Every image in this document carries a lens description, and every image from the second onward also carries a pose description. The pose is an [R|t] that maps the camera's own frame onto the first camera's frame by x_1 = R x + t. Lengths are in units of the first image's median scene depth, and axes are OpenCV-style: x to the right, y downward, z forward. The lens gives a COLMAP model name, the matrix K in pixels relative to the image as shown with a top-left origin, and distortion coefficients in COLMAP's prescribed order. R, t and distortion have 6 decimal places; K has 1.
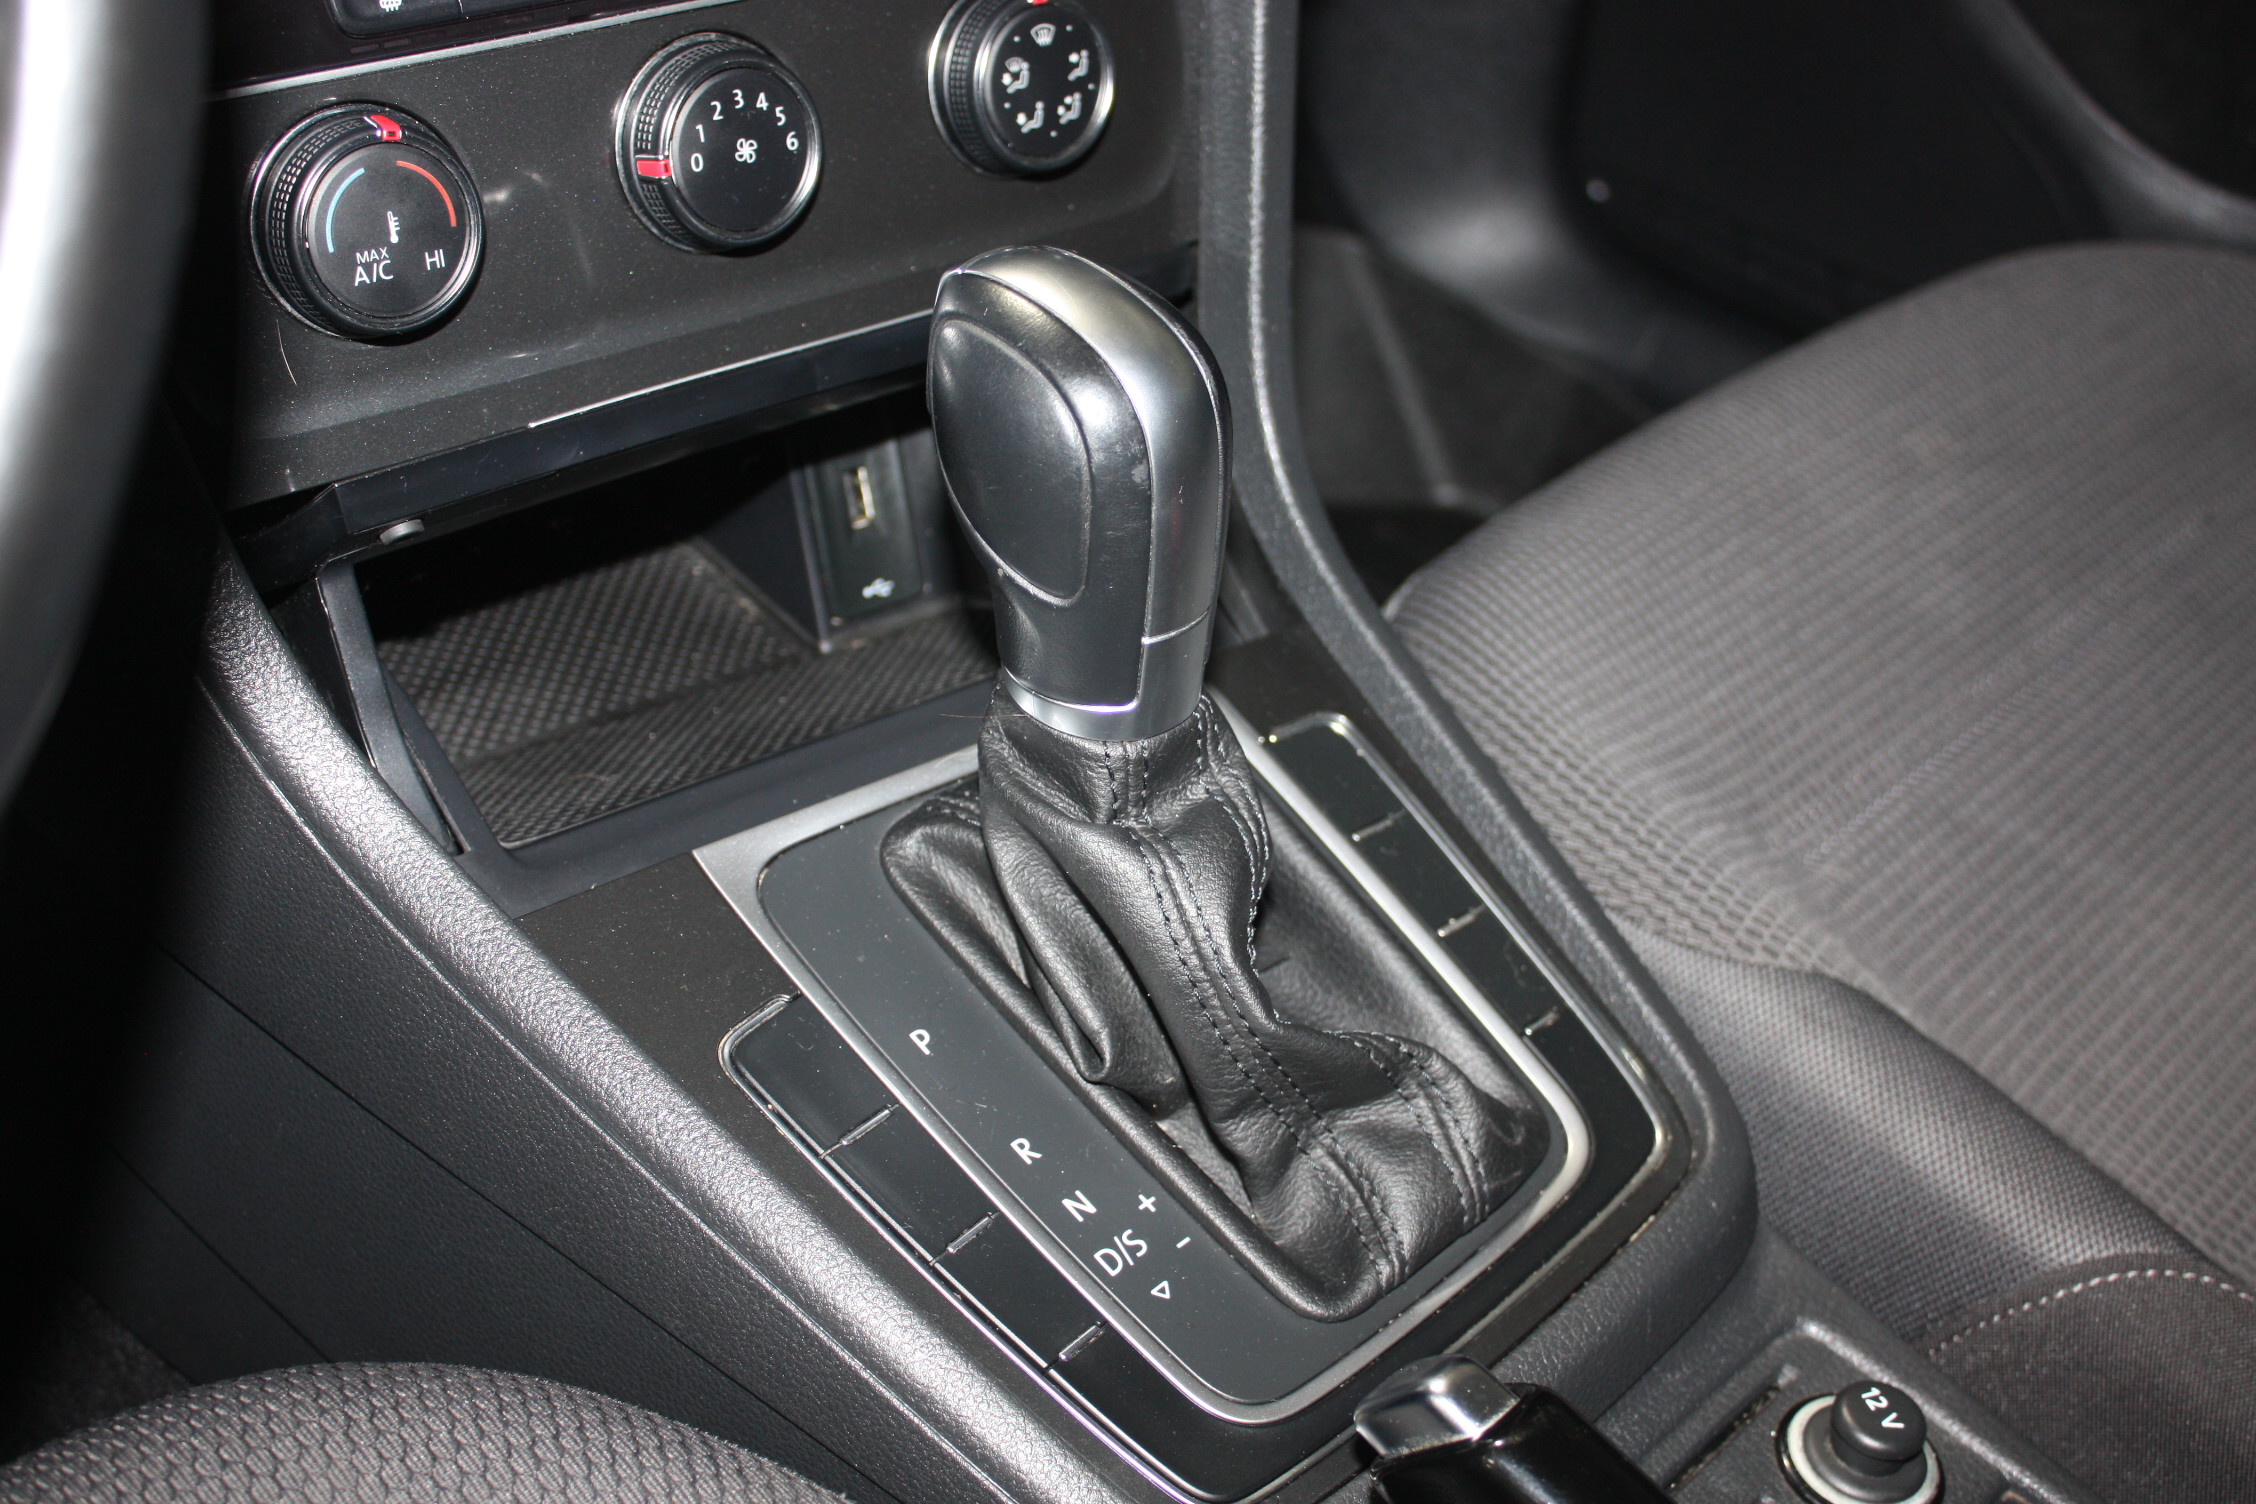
lens RADIAL K [[2939.4, 0, 1129.8], [0, 2939.4, 753.6], [0, 0, 1]] dist [0.080762, 0.000000]
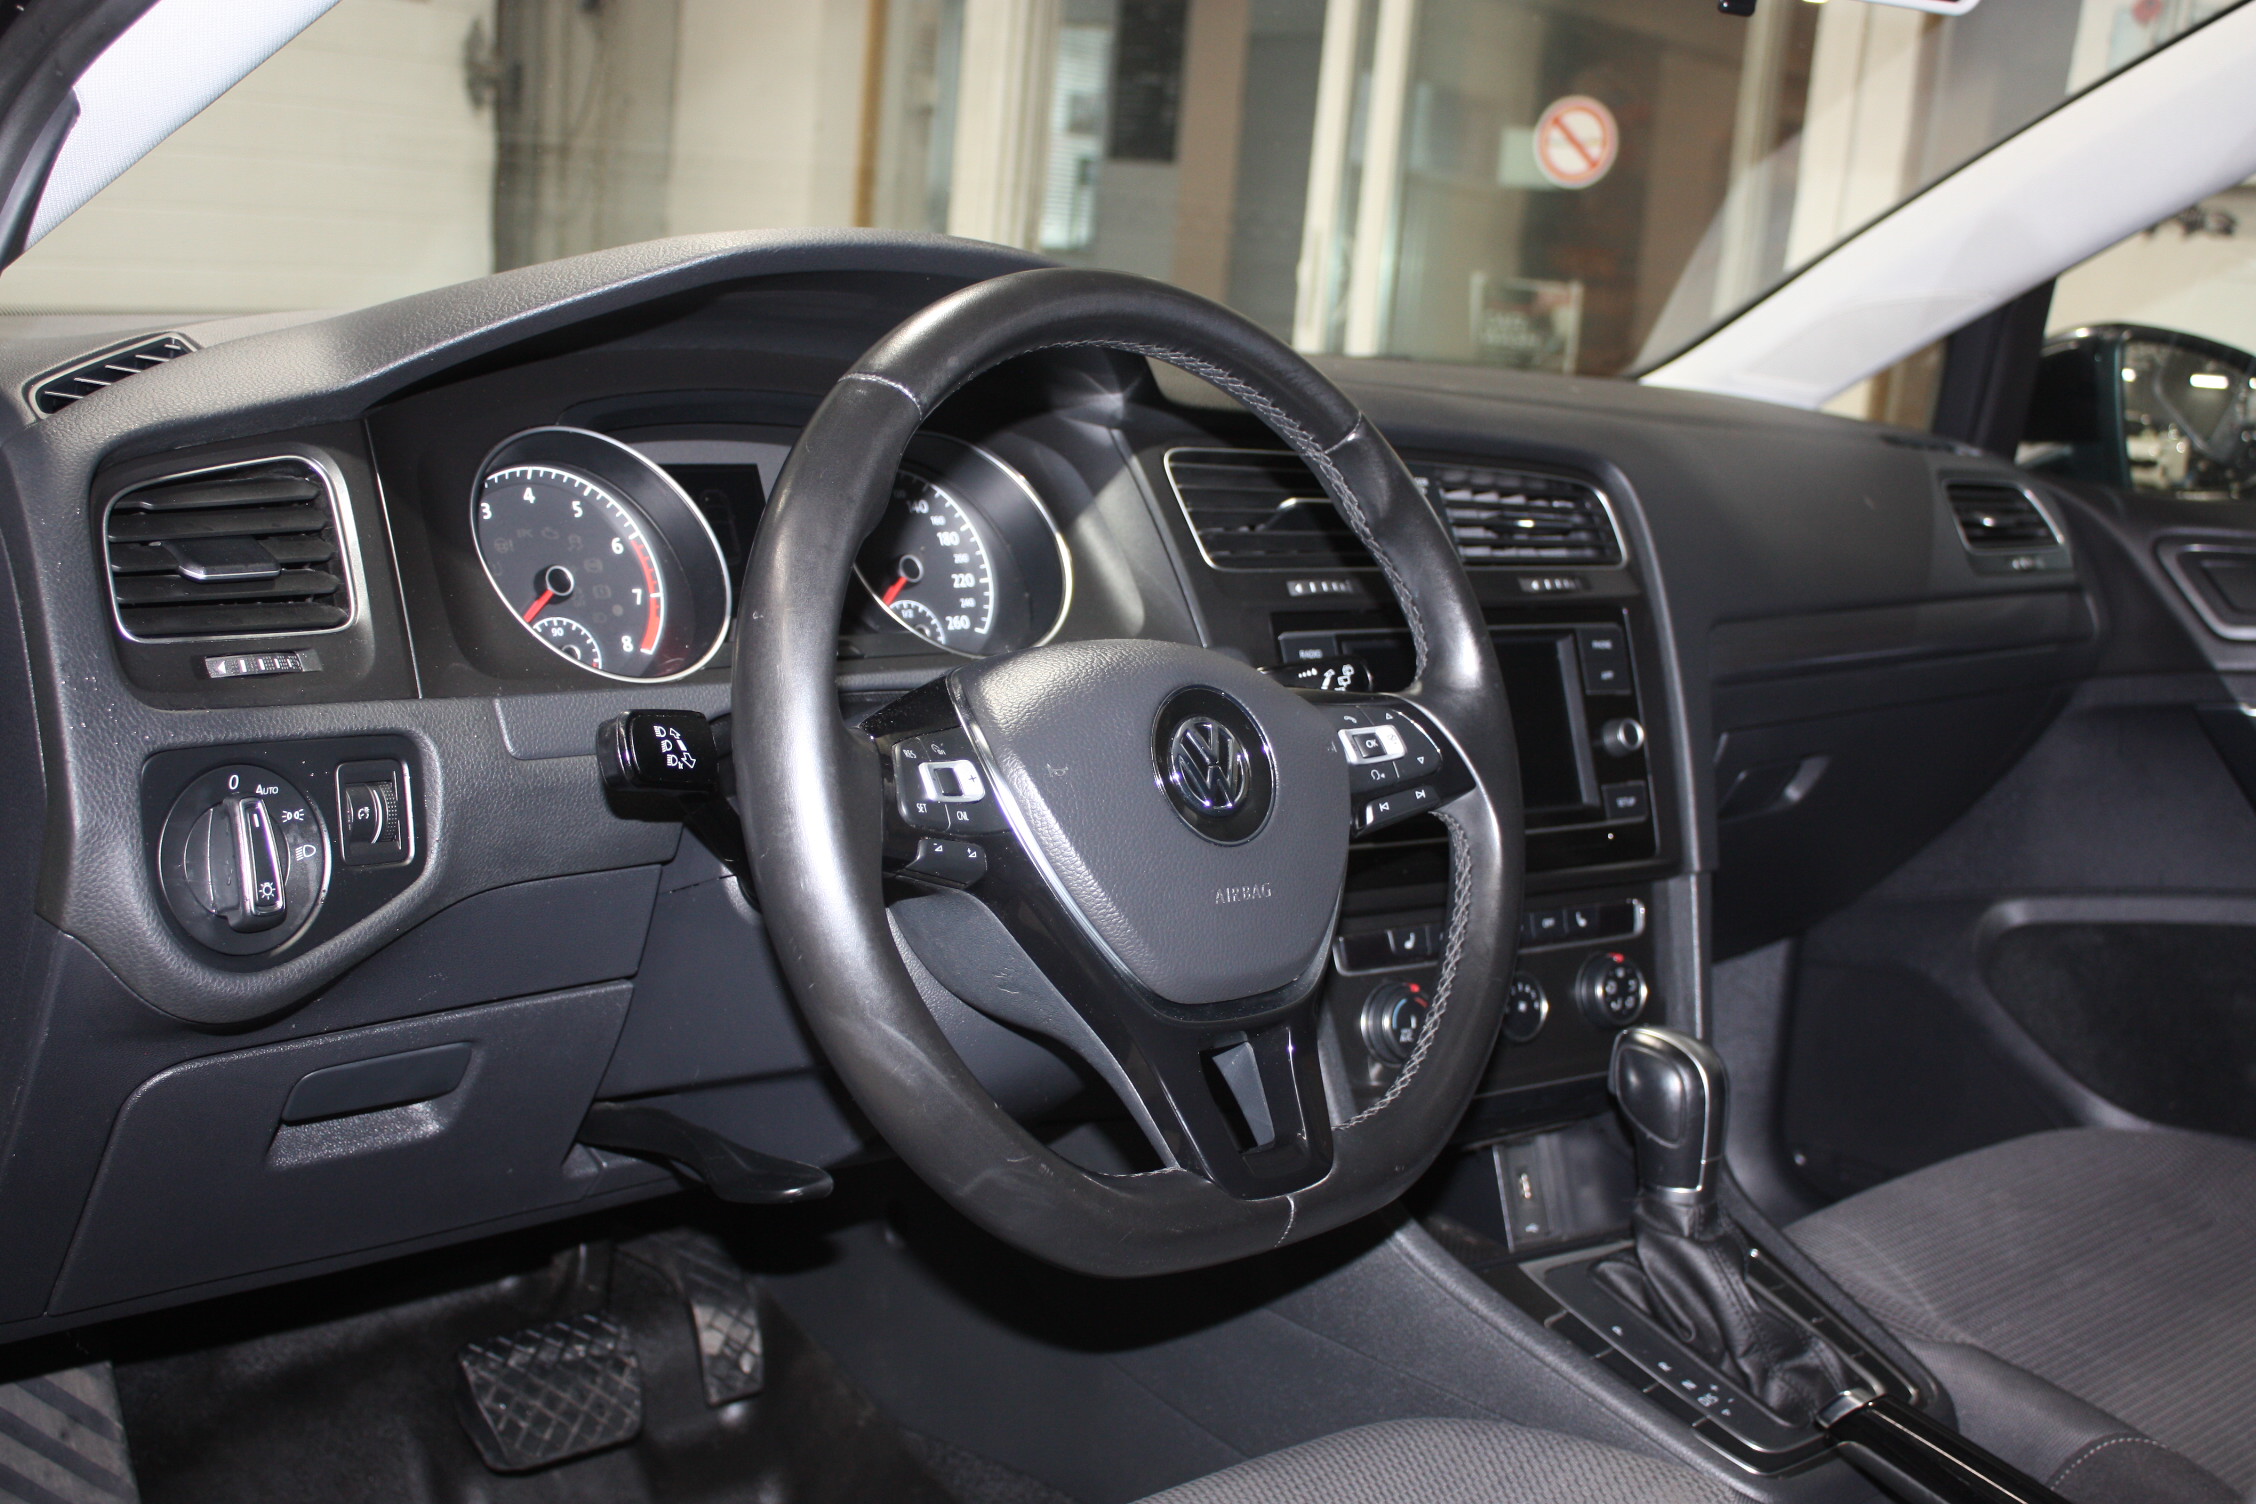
lens RADIAL K [[2624.6, 0, 1126.9], [0, 2624.6, 752.6], [0, 0, 1]] dist [0.013048, 0.000000]
pose [[0.998121, -0.013340, -0.059808, -0.353337], [-0.012581, 0.910610, -0.413075, 0.589517], [0.059972, 0.413051, 0.908731, -1.310439]]
